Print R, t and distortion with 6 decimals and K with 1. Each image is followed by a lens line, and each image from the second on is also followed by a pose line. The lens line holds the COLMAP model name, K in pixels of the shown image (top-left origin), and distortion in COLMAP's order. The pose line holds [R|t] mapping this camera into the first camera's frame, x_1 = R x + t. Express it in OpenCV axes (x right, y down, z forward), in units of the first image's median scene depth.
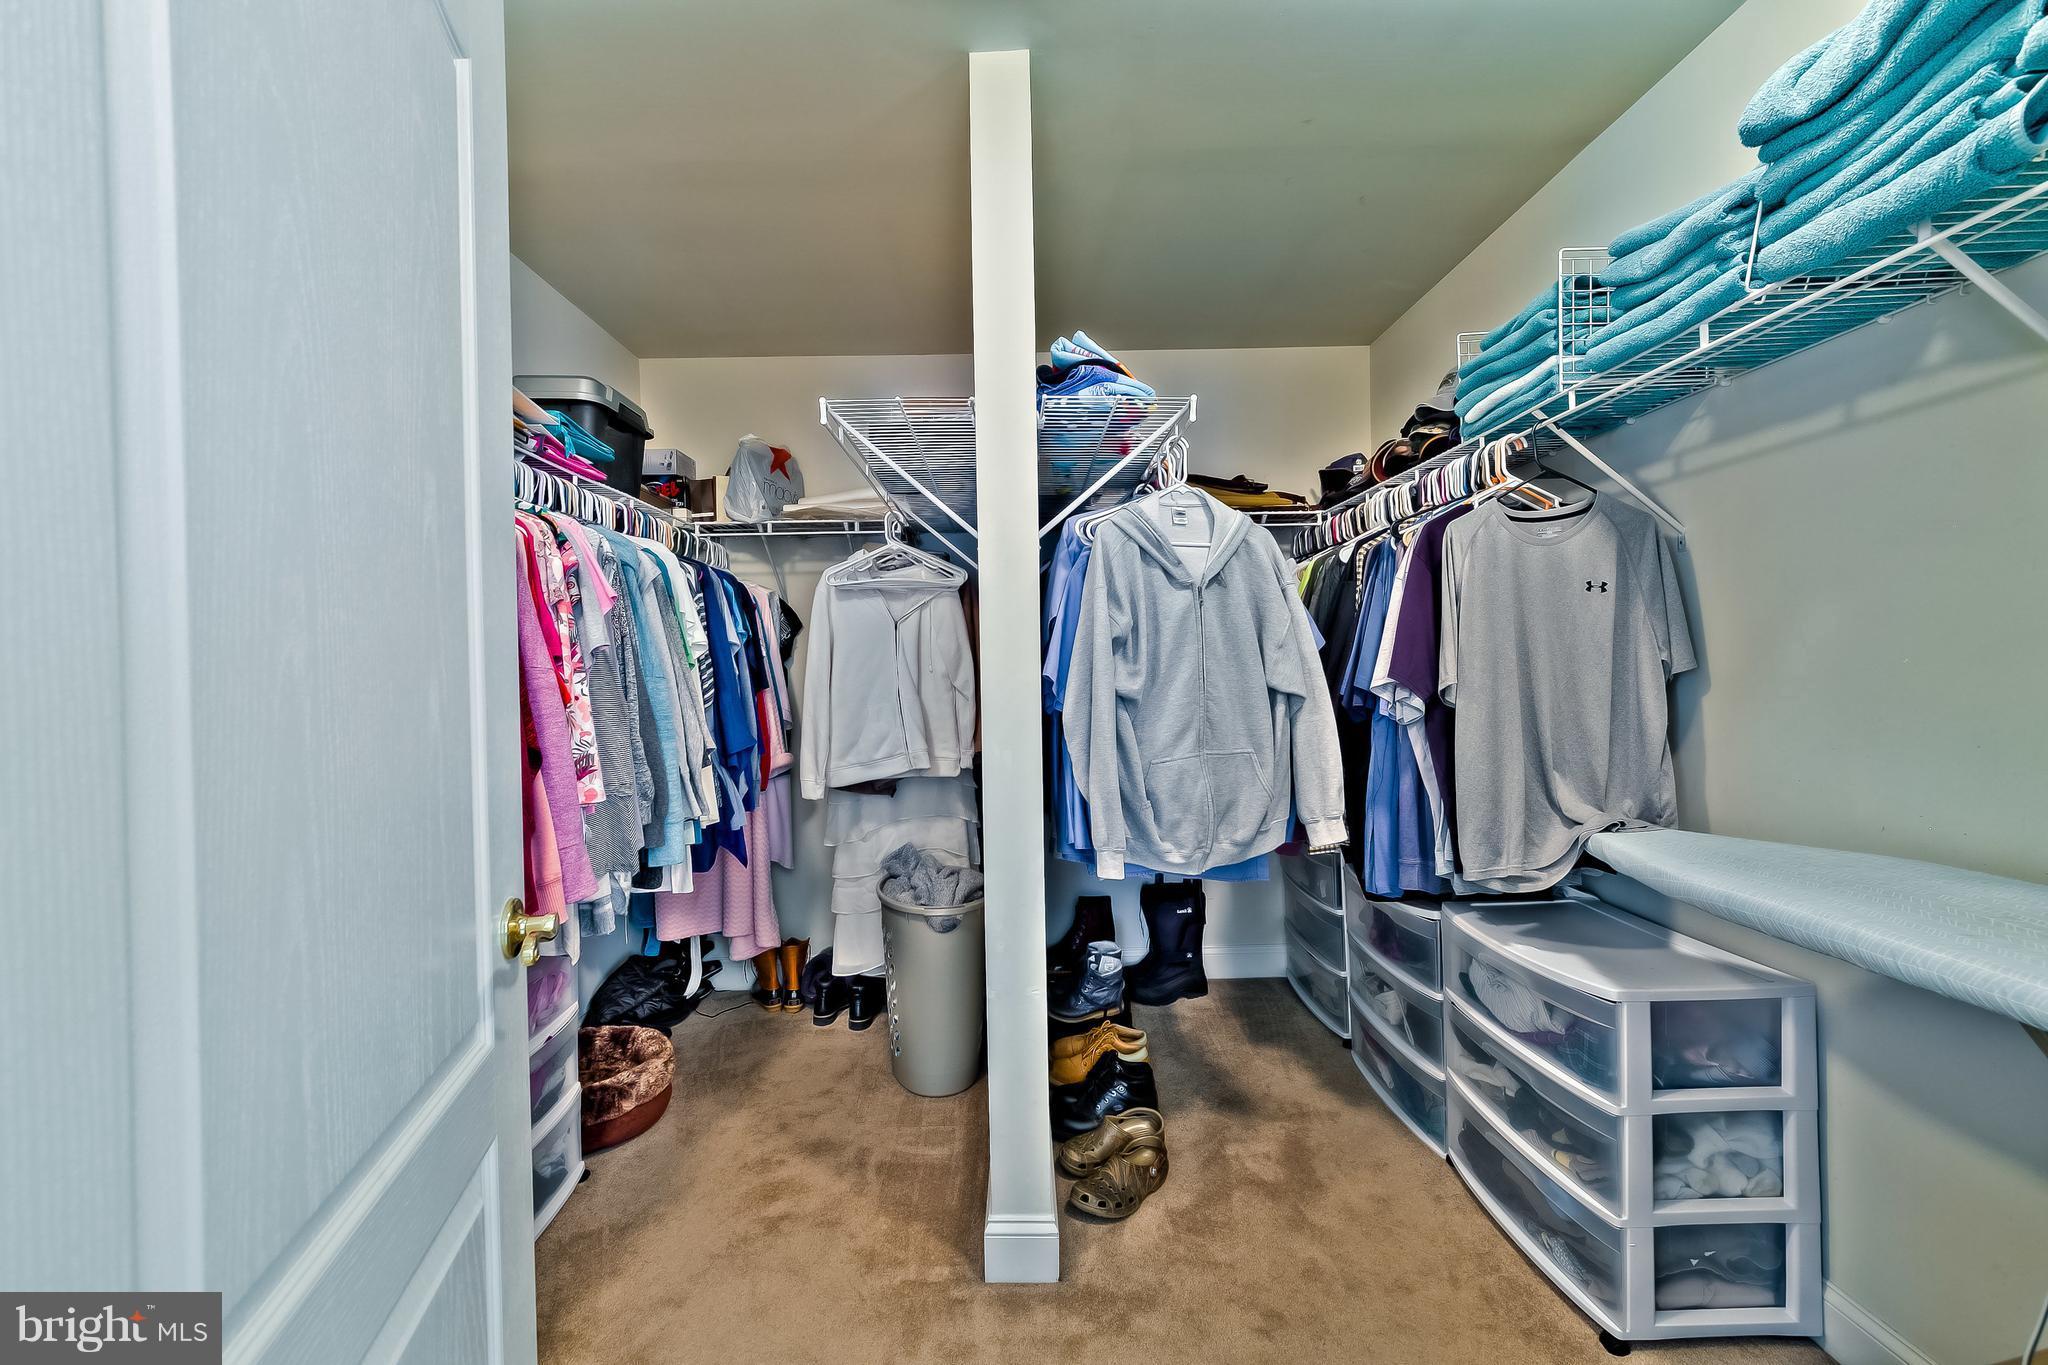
lens RADIAL K [[823.4, 0, 1020.3], [0, 823.4, 680.7], [0, 0, 1]] dist [-0.000987, -0.000170]
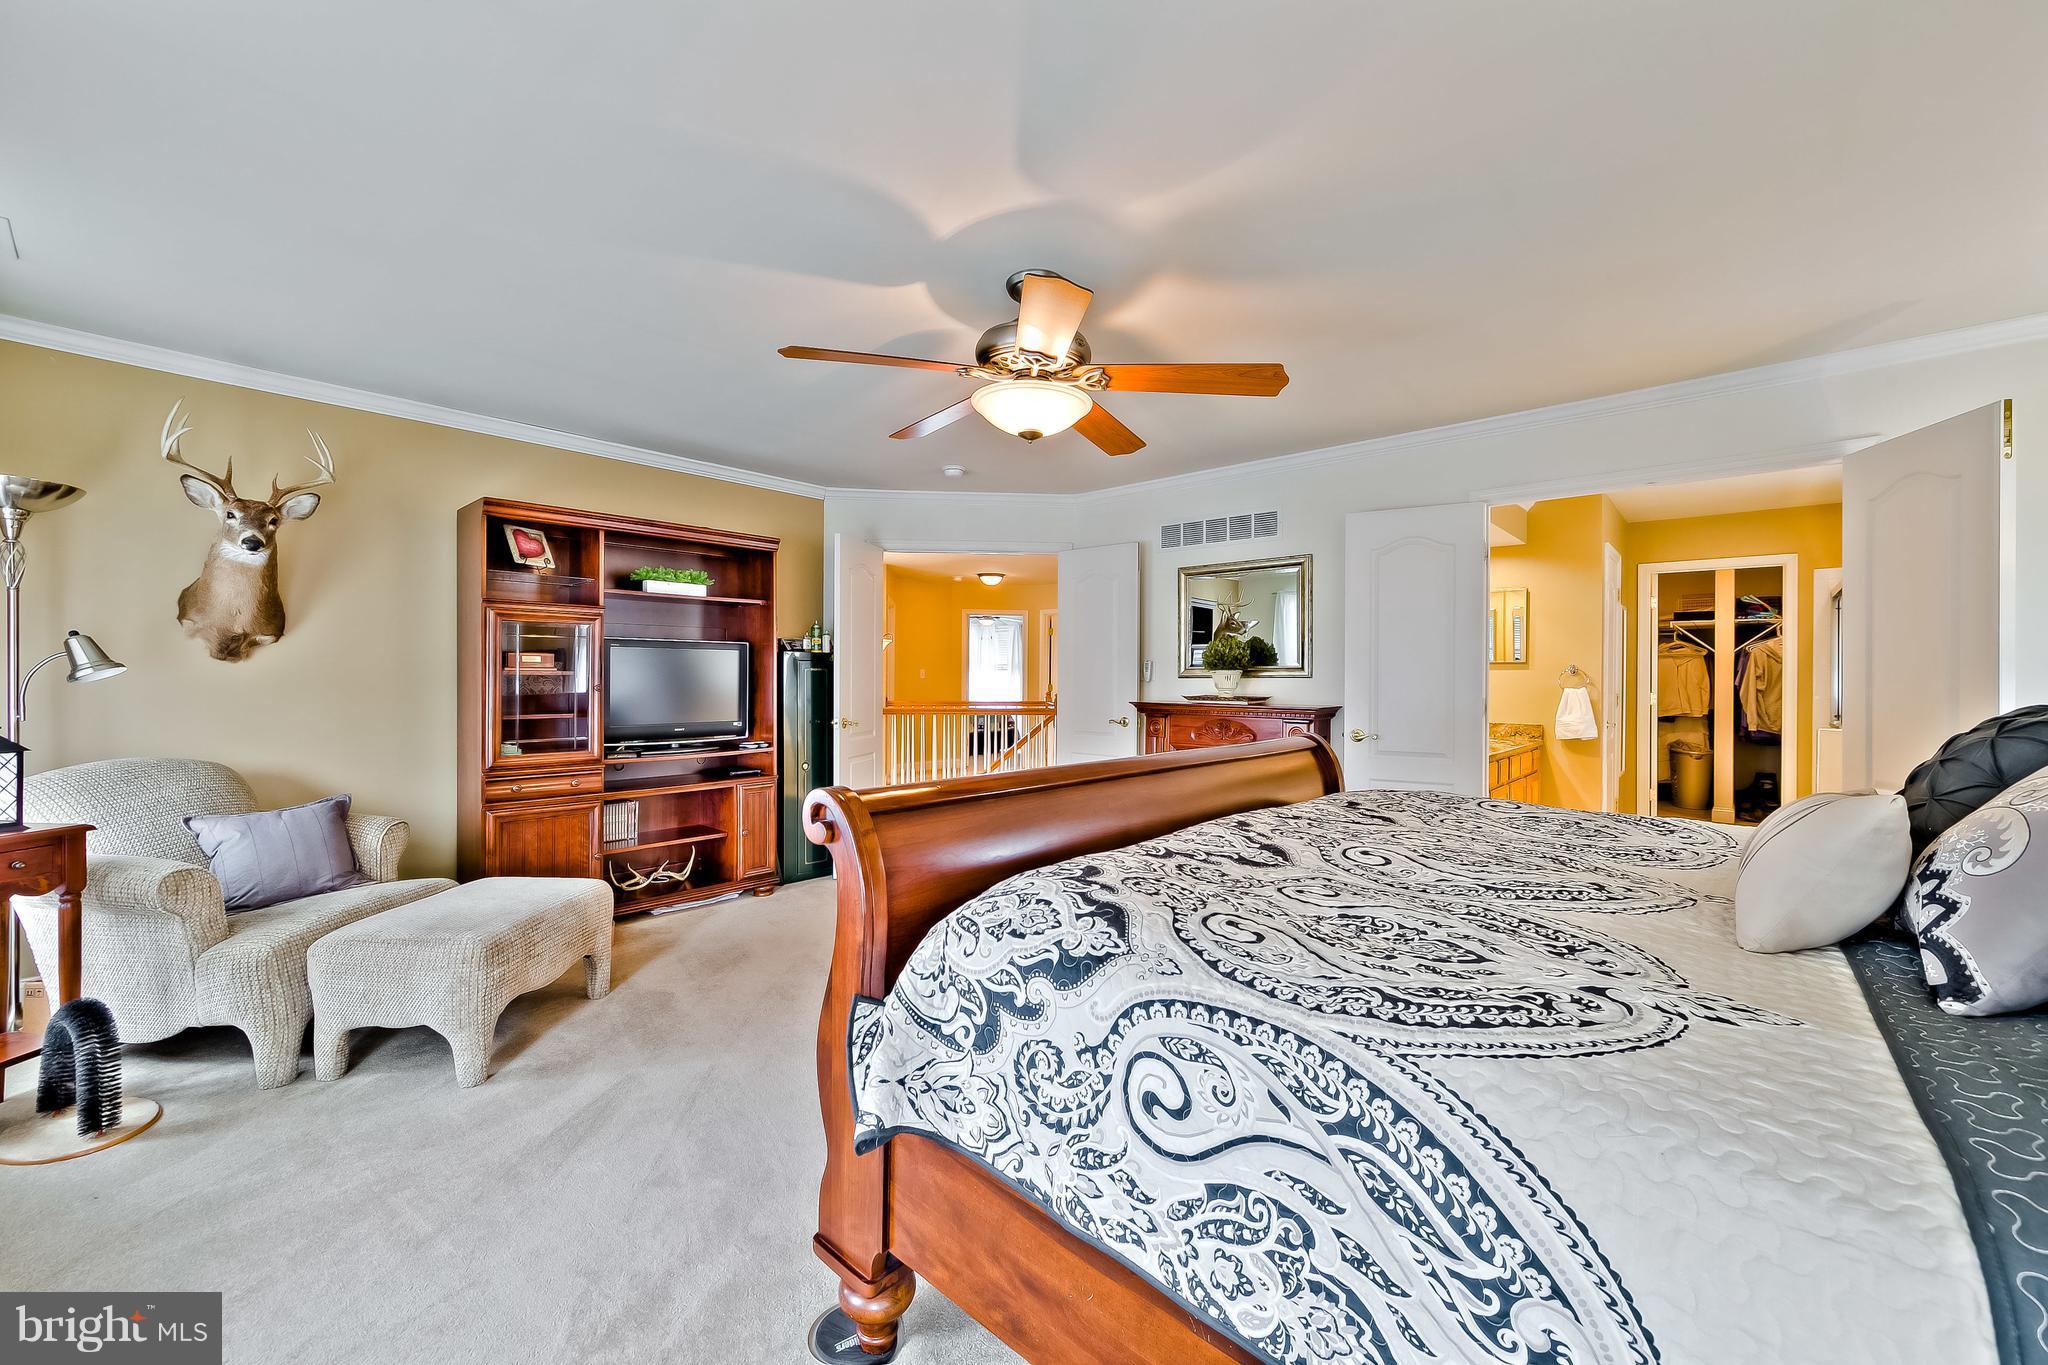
lens RADIAL K [[823.4, 0, 1020.3], [0, 823.4, 680.7], [0, 0, 1]] dist [-0.000987, -0.000170]
pose [[0.747241, 0.025087, -0.664079, 0.066900], [-0.027830, 0.999592, 0.006446, 0.035654], [0.663970, 0.013665, 0.747635, -3.368204]]
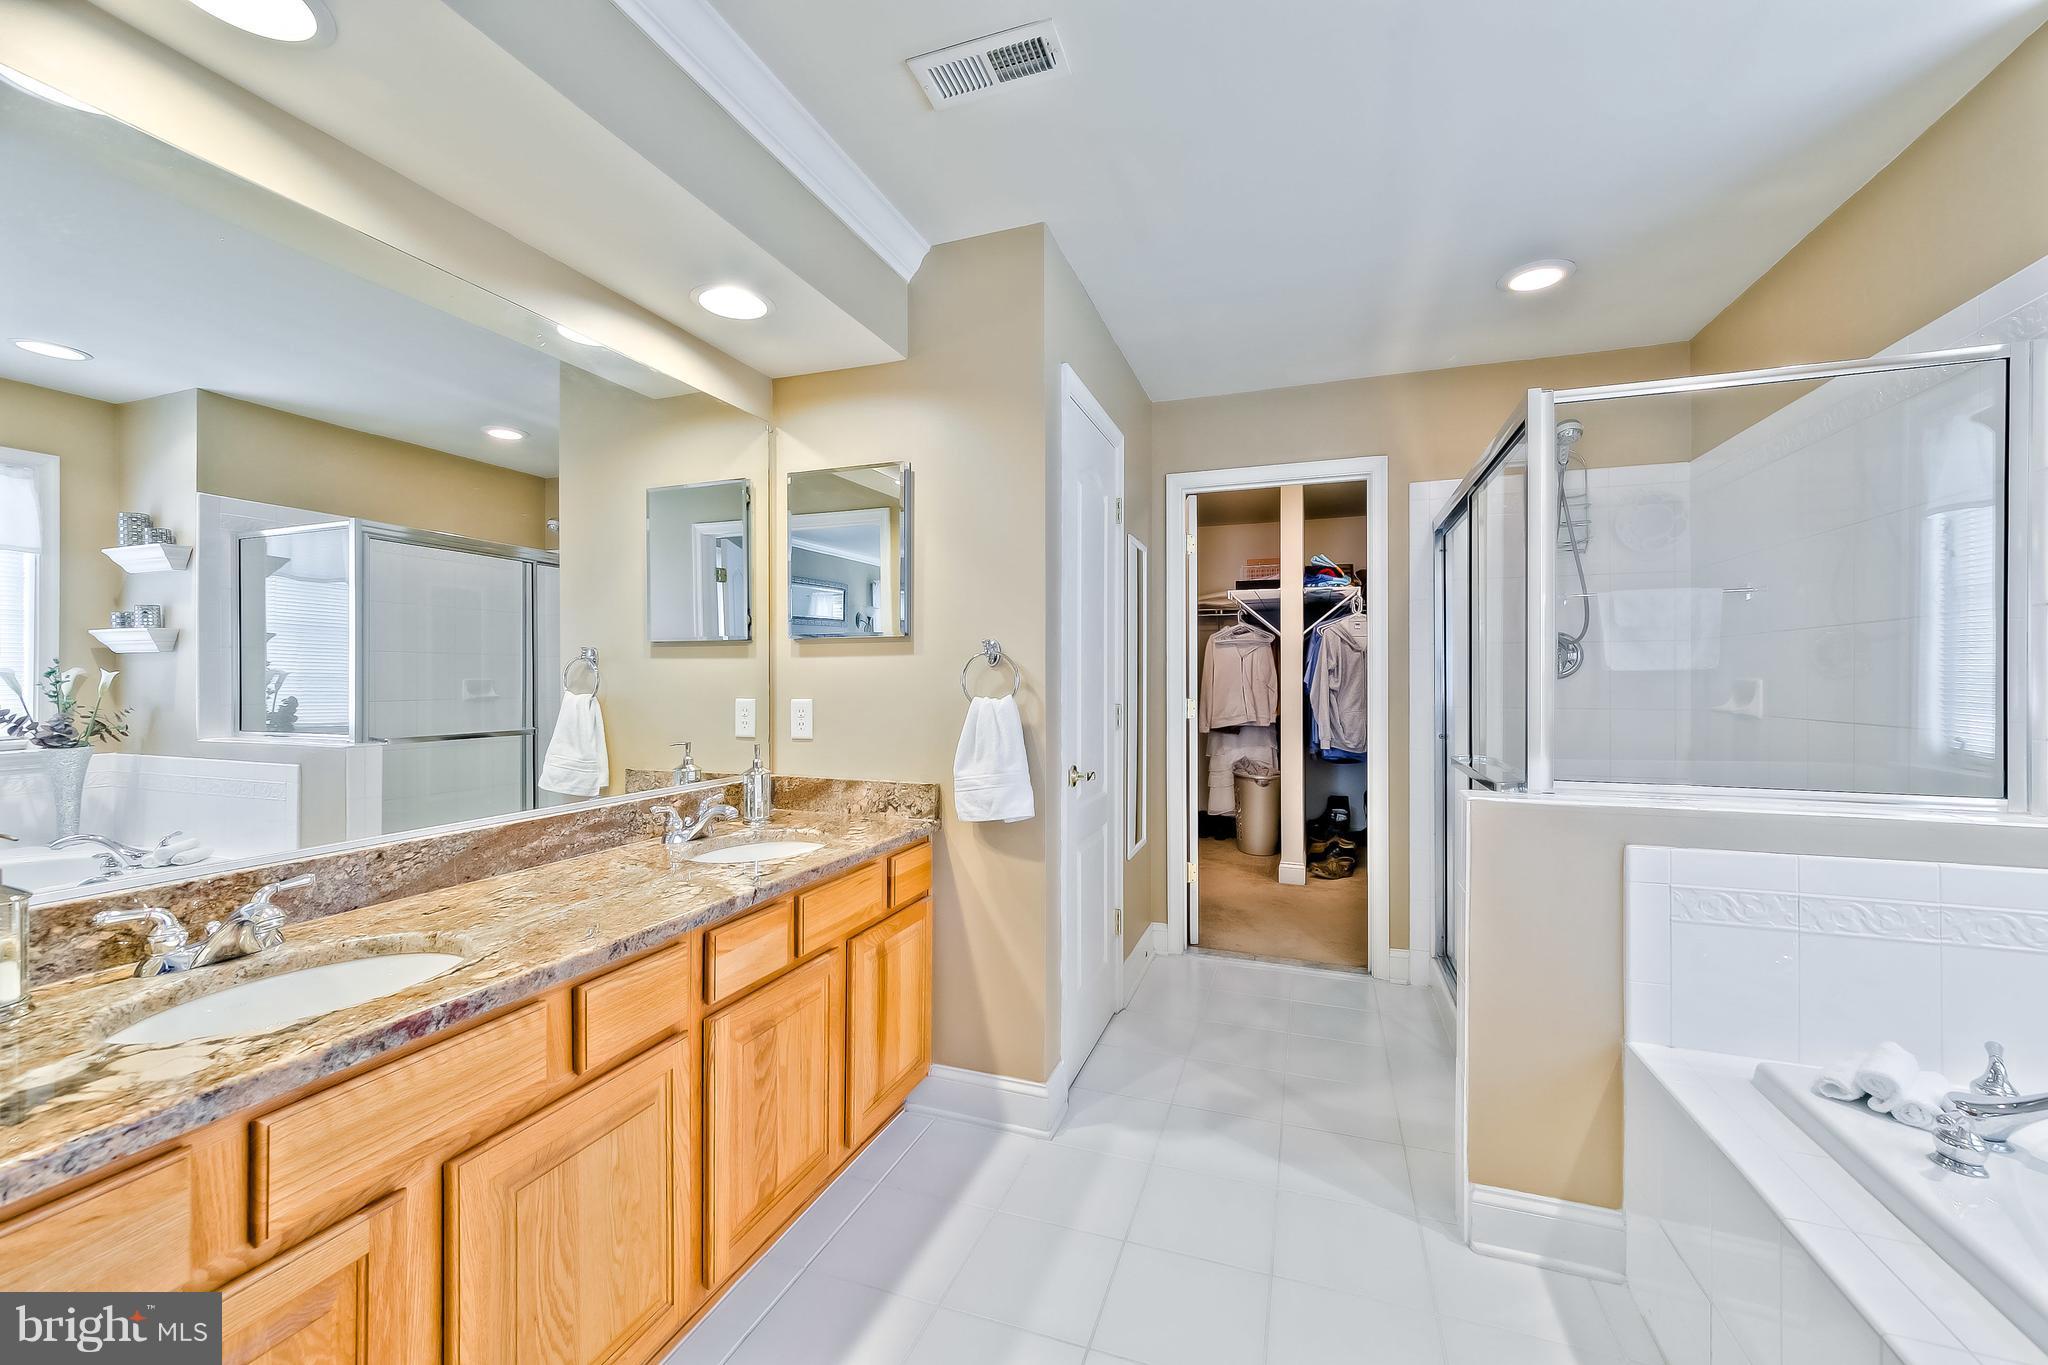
lens RADIAL K [[823.4, 0, 1020.3], [0, 823.4, 680.7], [0, 0, 1]] dist [-0.000987, -0.000170]
pose [[0.940425, 0.017107, -0.339570, 0.053517], [-0.019139, 0.999813, -0.002635, 0.011741], [0.339462, 0.008977, 0.940577, -1.526030]]
